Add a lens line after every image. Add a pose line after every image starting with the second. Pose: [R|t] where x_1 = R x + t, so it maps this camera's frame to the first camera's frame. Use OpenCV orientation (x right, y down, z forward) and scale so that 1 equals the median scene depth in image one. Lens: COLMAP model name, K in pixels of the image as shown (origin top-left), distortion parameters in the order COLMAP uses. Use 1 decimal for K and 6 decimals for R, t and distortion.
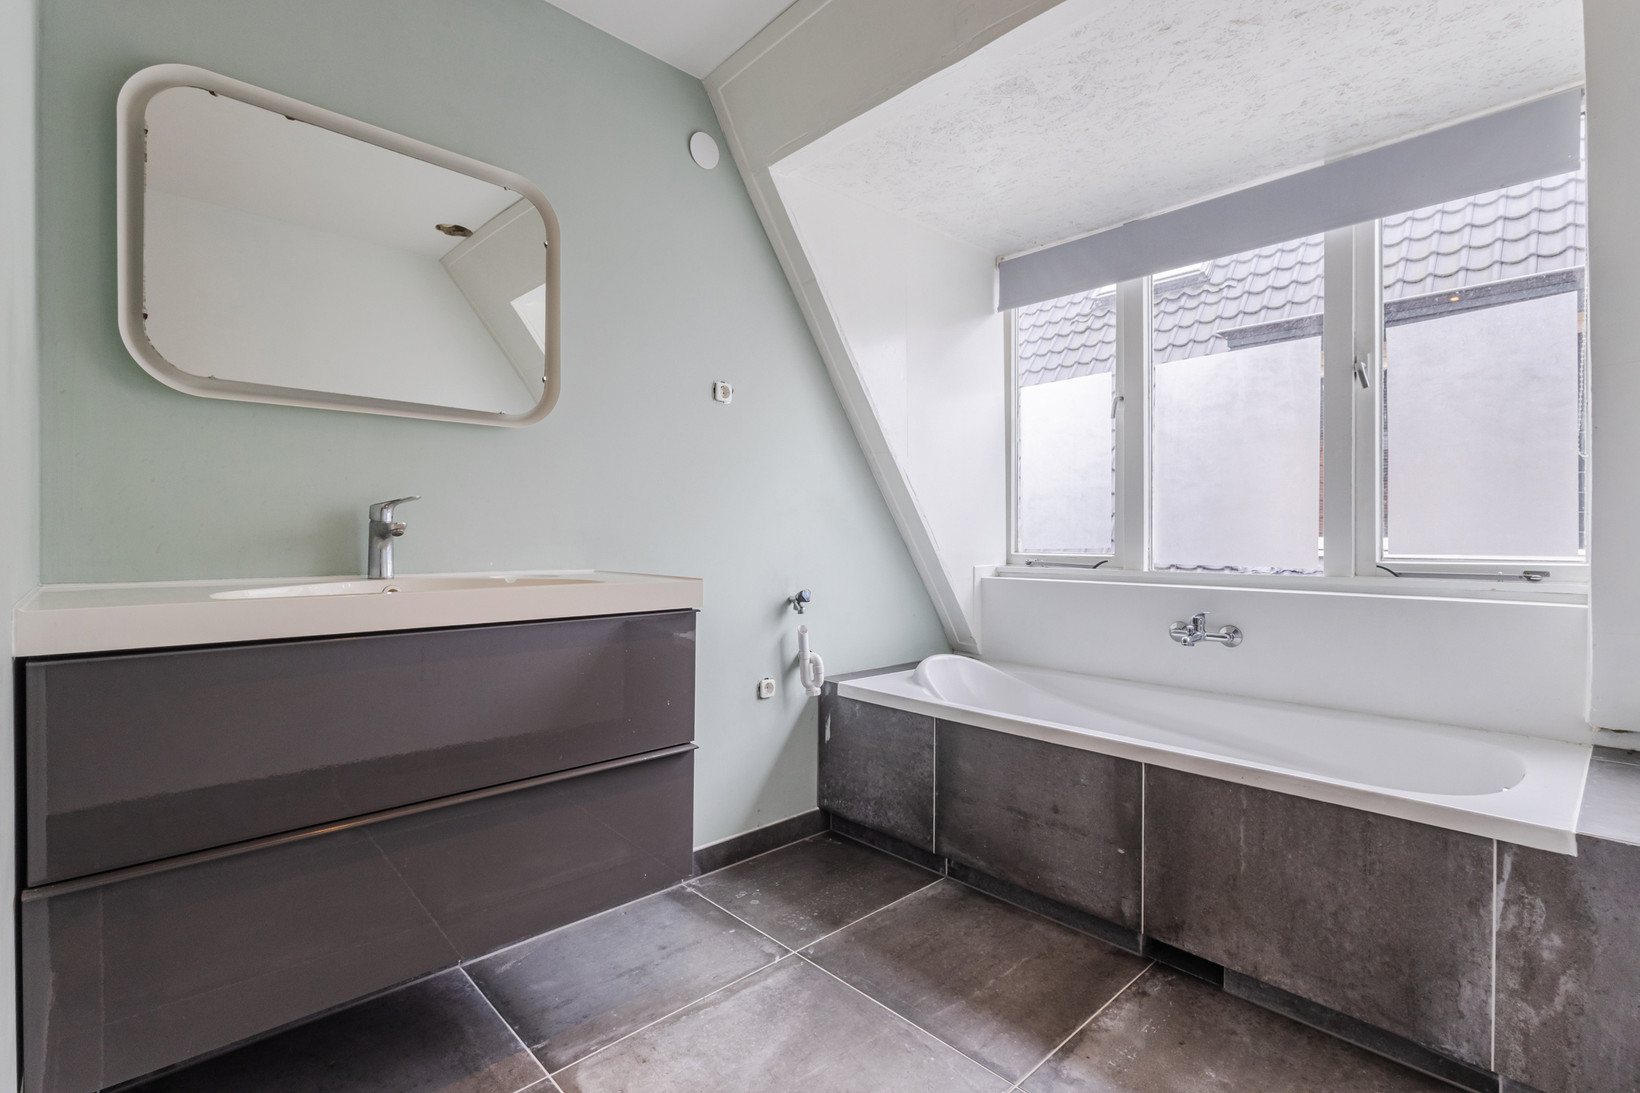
lens RADIAL K [[756.8, 0, 814.8], [0, 756.8, 534.3], [0, 0, 1]] dist [-0.002396, 0.002701]
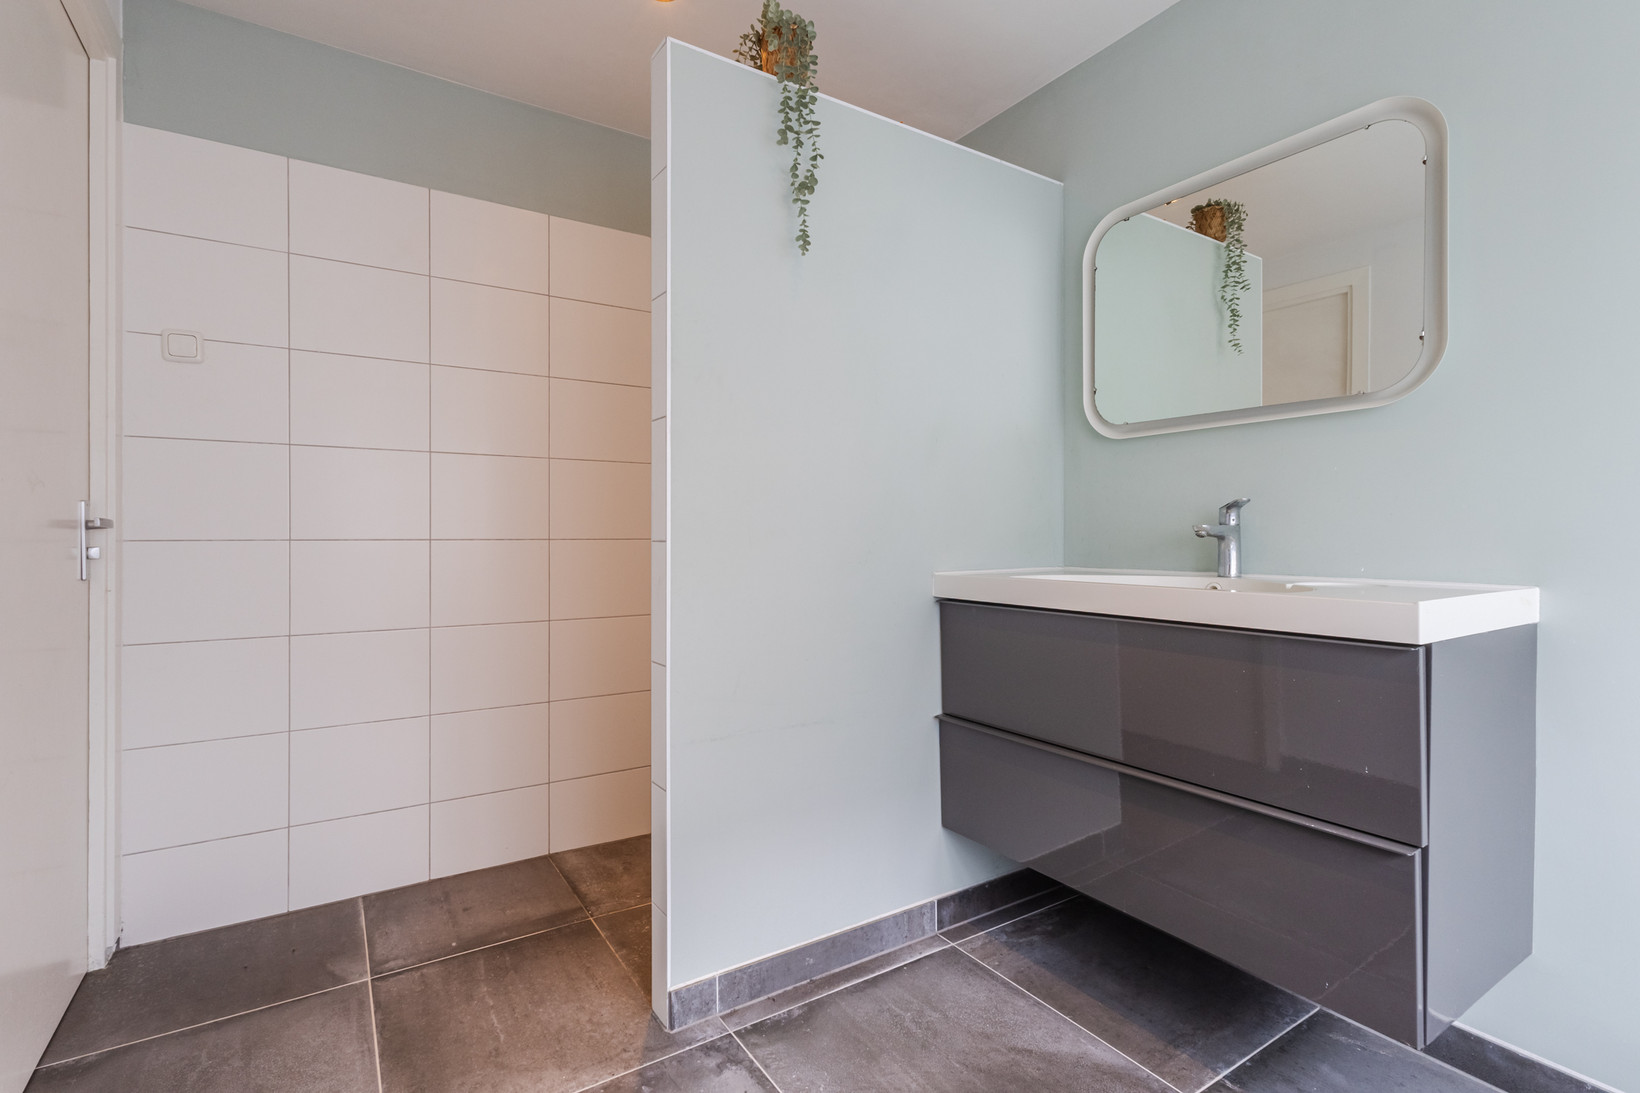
lens RADIAL K [[756.8, 0, 819.8], [0, 756.8, 543.4], [0, 0, 1]] dist [-0.002396, 0.002701]
pose [[-0.179871, -0.000778, -0.983690, 0.519853], [-0.000309, 1.000000, -0.000734, 0.010505], [0.983690, 0.000172, -0.179871, 0.546085]]
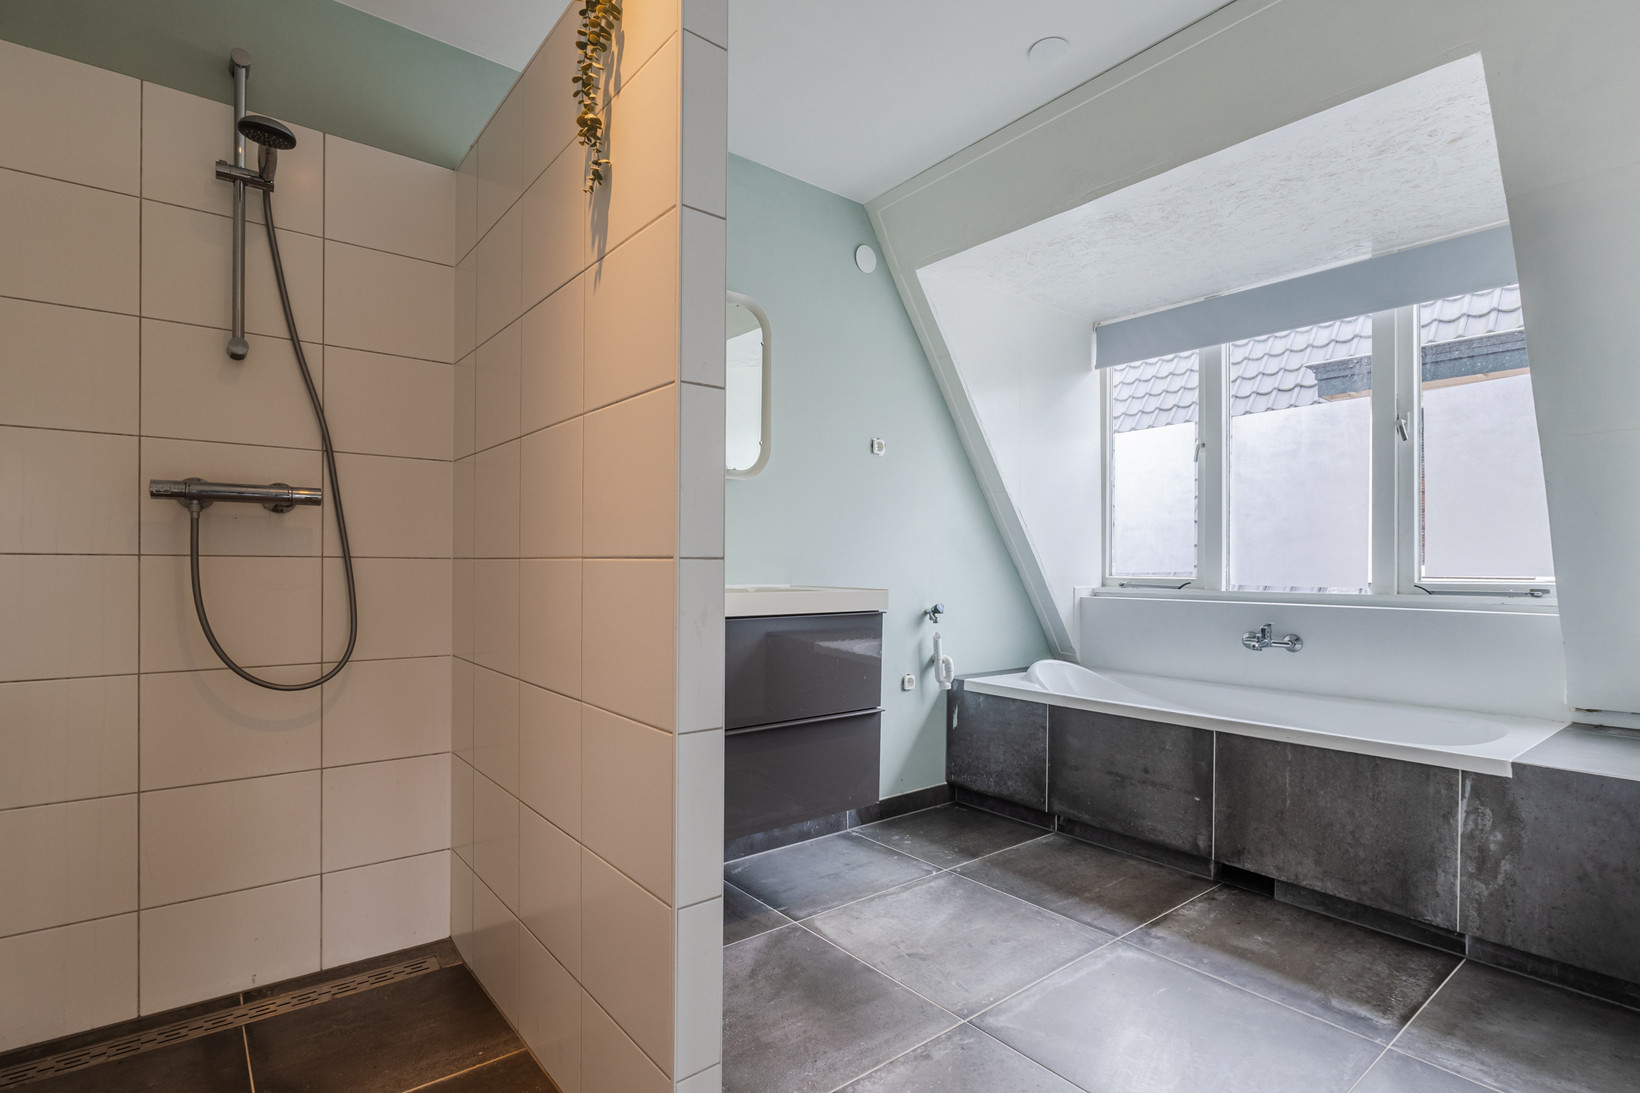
lens RADIAL K [[793.0, 0, 824.3], [0, 793.0, 563.7], [0, 0, 1]] dist [-0.010340, 0.003079]
pose [[0.997359, 0.002774, -0.072582, -0.141668], [-0.002729, 0.999996, 0.000720, 0.009619], [0.072584, -0.000520, 0.997362, -0.413699]]
